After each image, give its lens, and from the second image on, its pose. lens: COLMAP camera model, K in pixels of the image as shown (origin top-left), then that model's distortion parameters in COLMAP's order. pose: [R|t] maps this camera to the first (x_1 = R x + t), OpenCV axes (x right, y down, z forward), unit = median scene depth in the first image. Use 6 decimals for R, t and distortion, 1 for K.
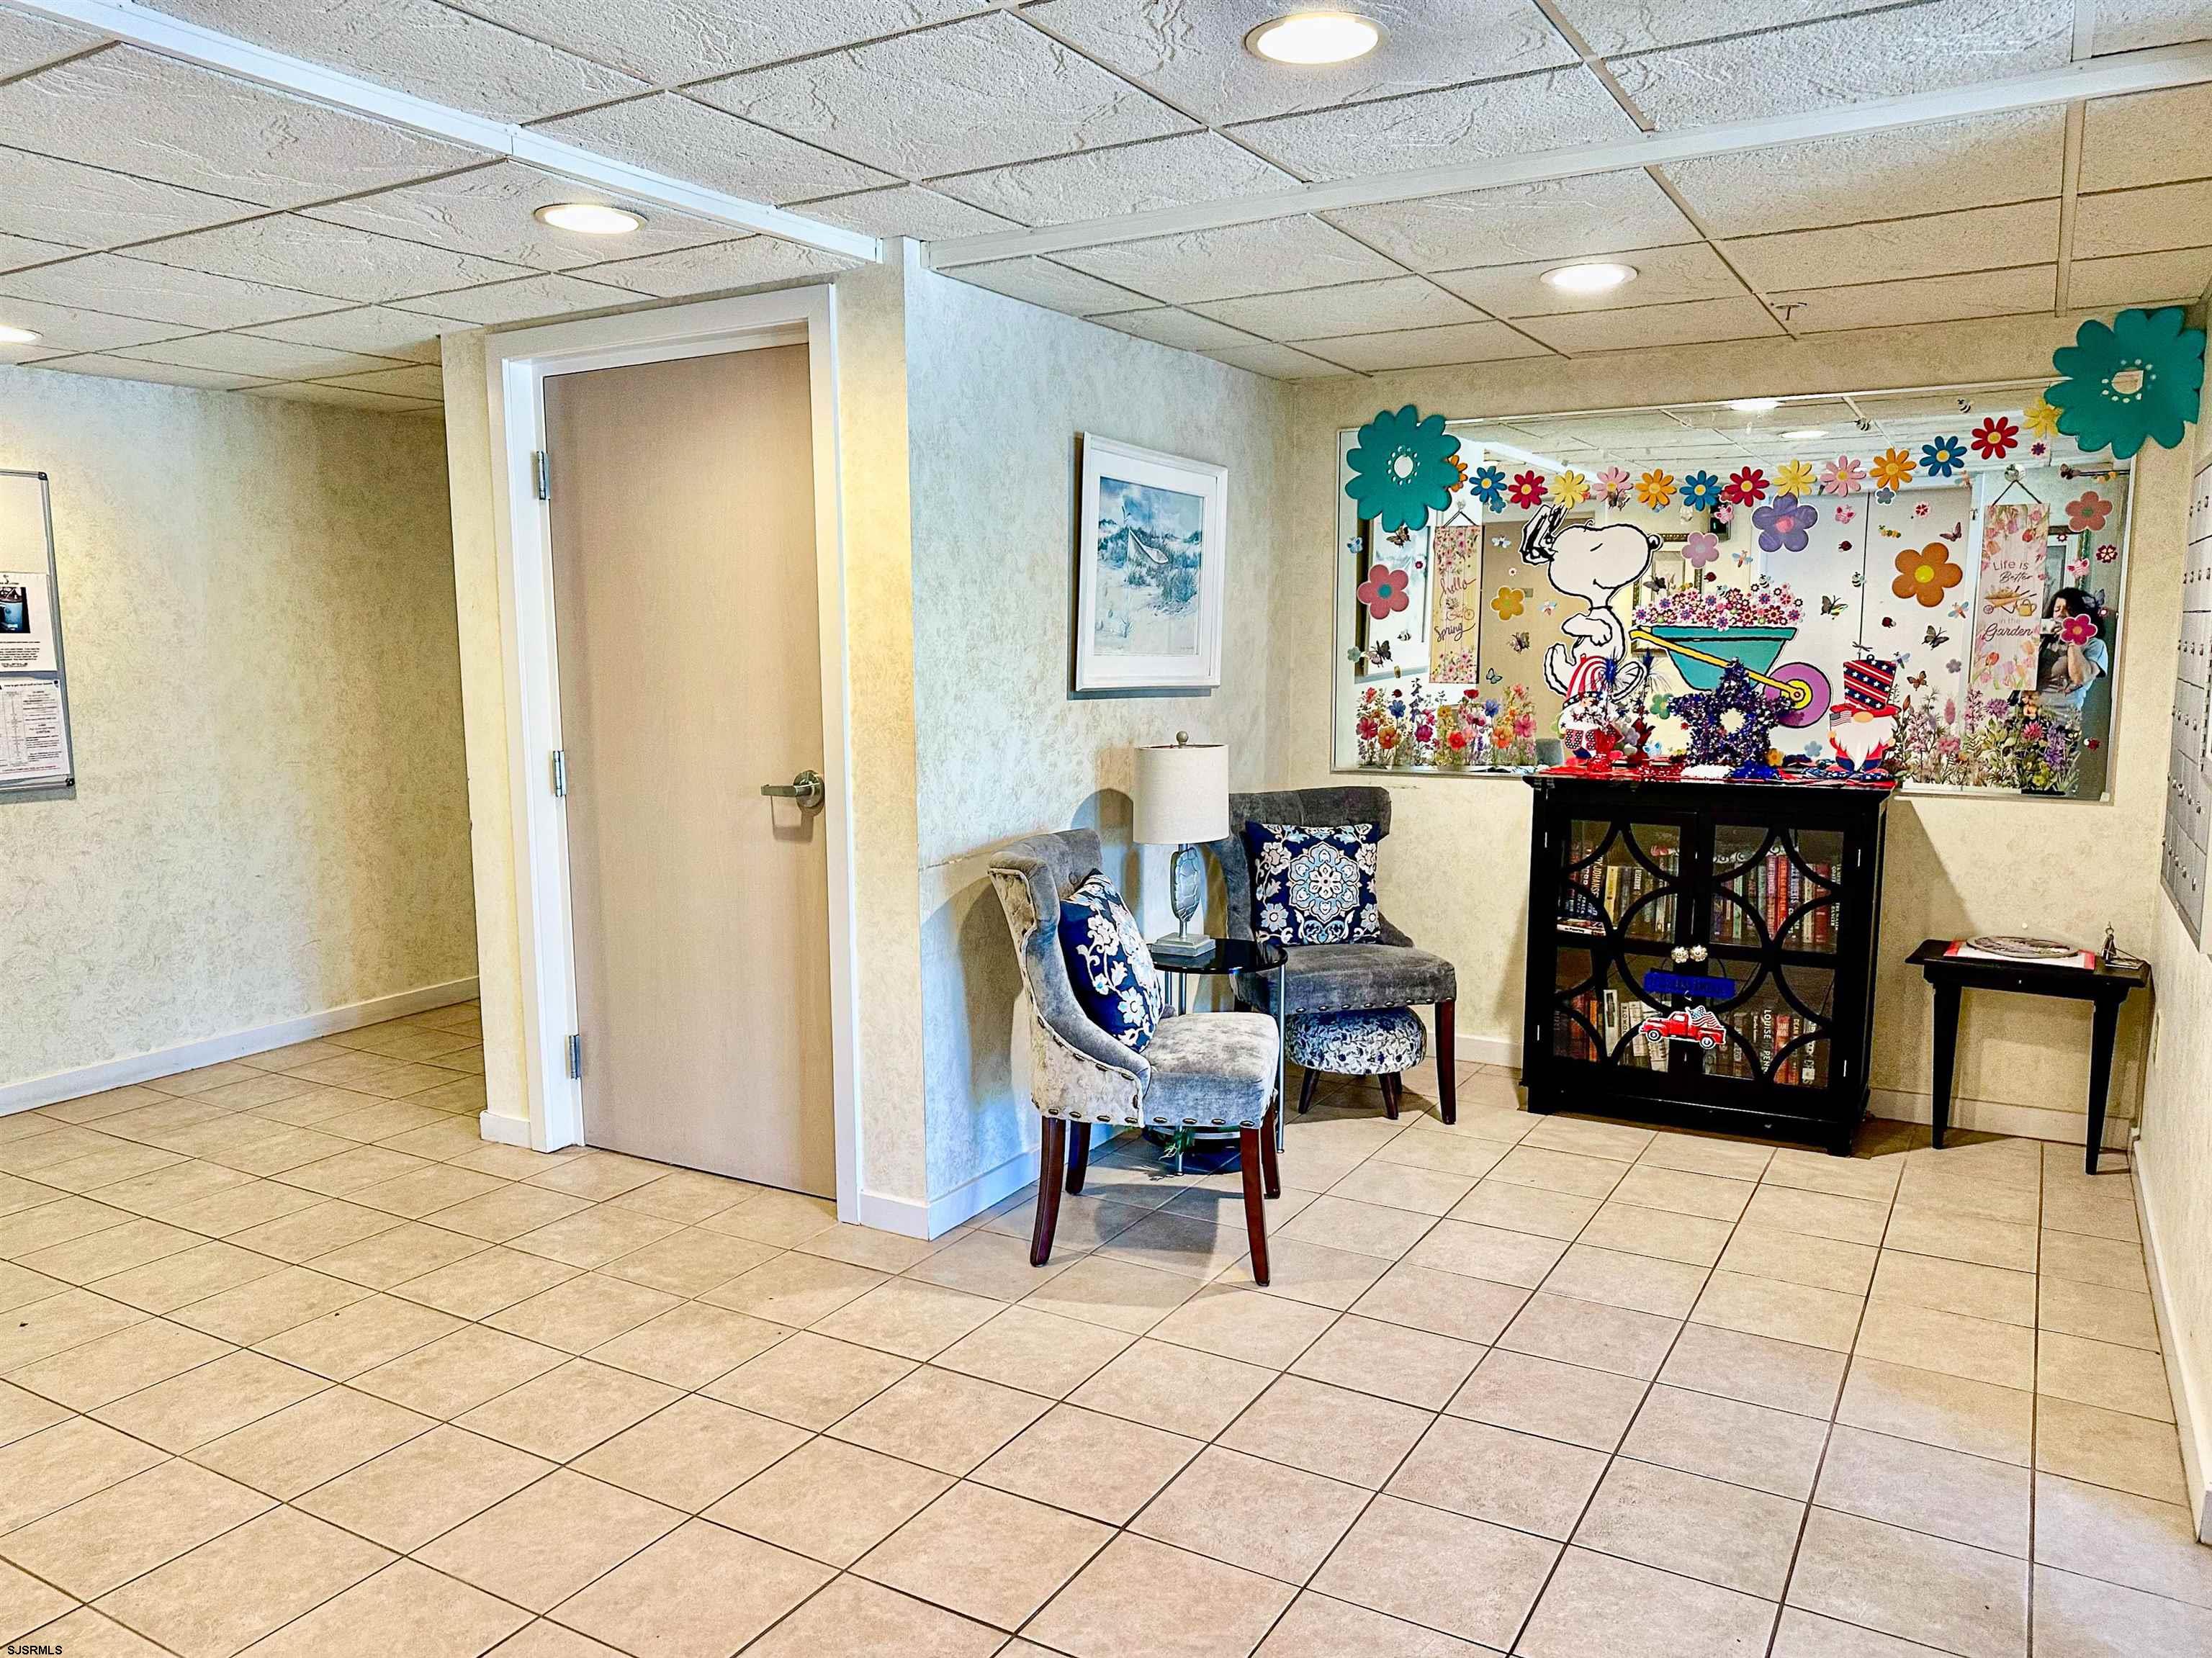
lens RADIAL K [[1611.8, 0, 1110.8], [0, 1611.8, 838.7], [0, 0, 1]] dist [0.002726, -0.012228]
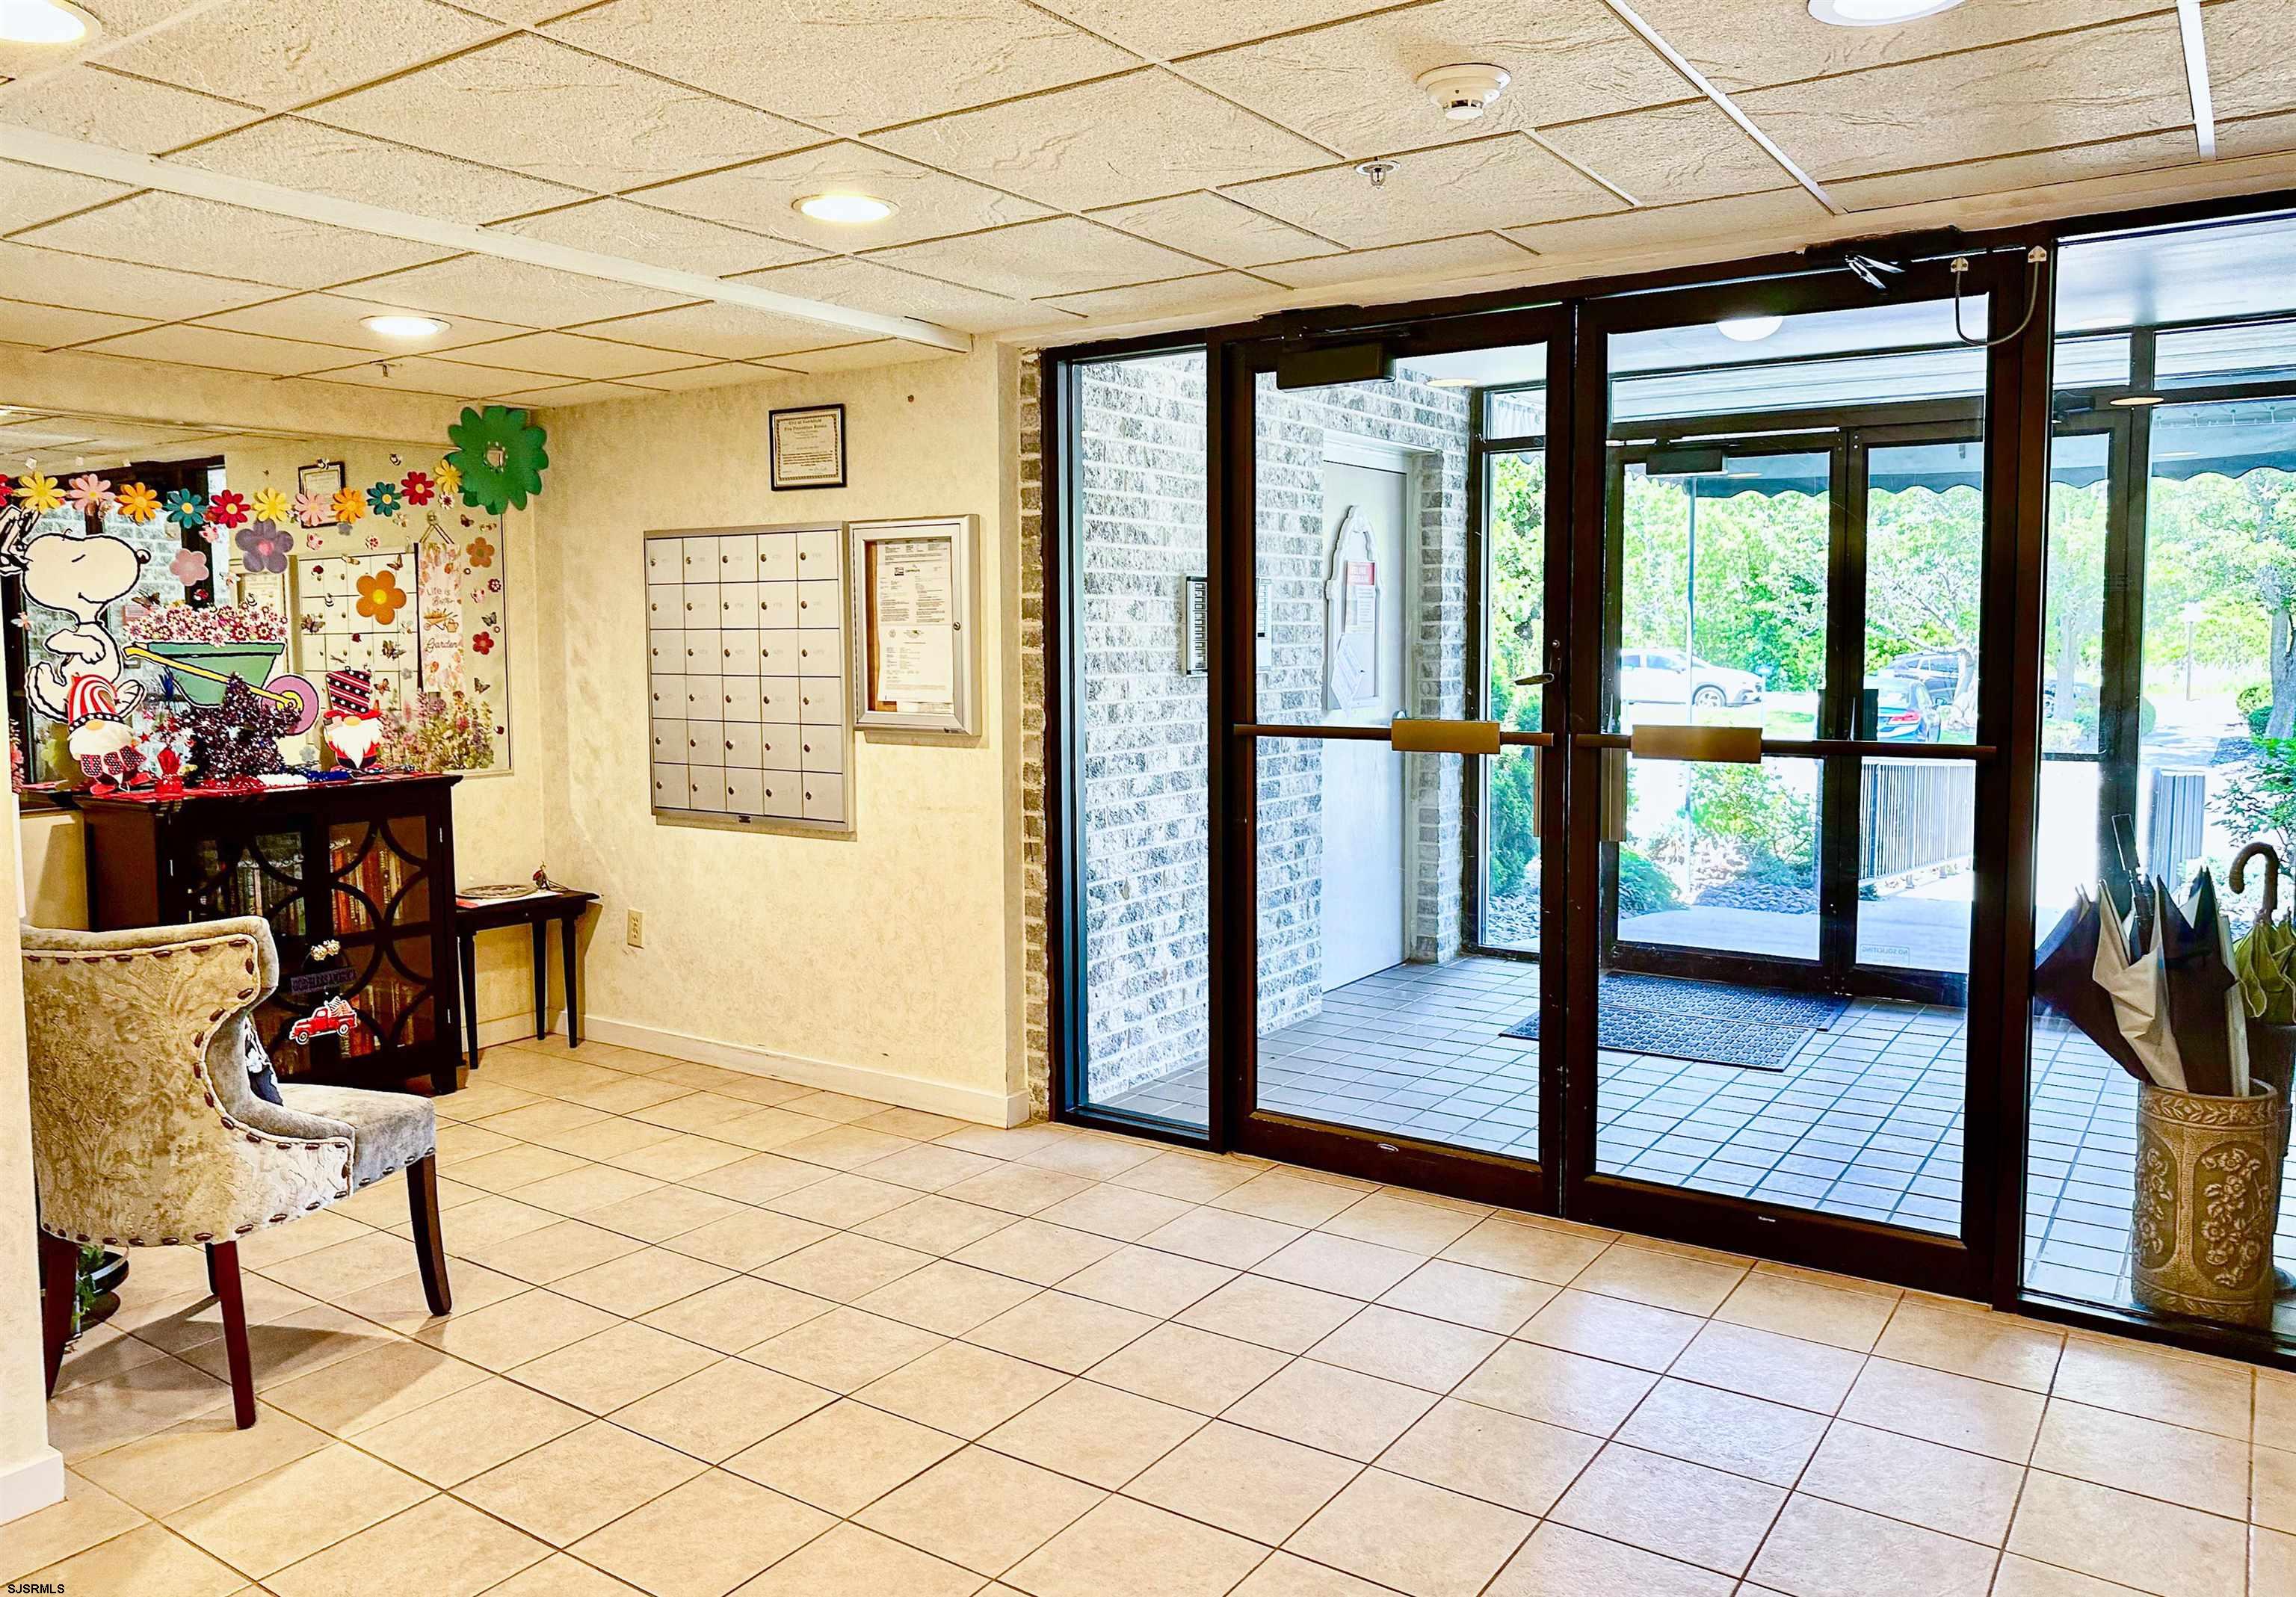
lens RADIAL K [[1651.2, 0, 1150.3], [0, 1651.2, 759.8], [0, 0, 1]] dist [0.004765, 0.006364]
pose [[0.075809, -0.074234, 0.994355, -0.669148], [0.140367, 0.988089, 0.063065, -0.044164], [-0.987193, 0.134793, 0.085326, 0.360919]]
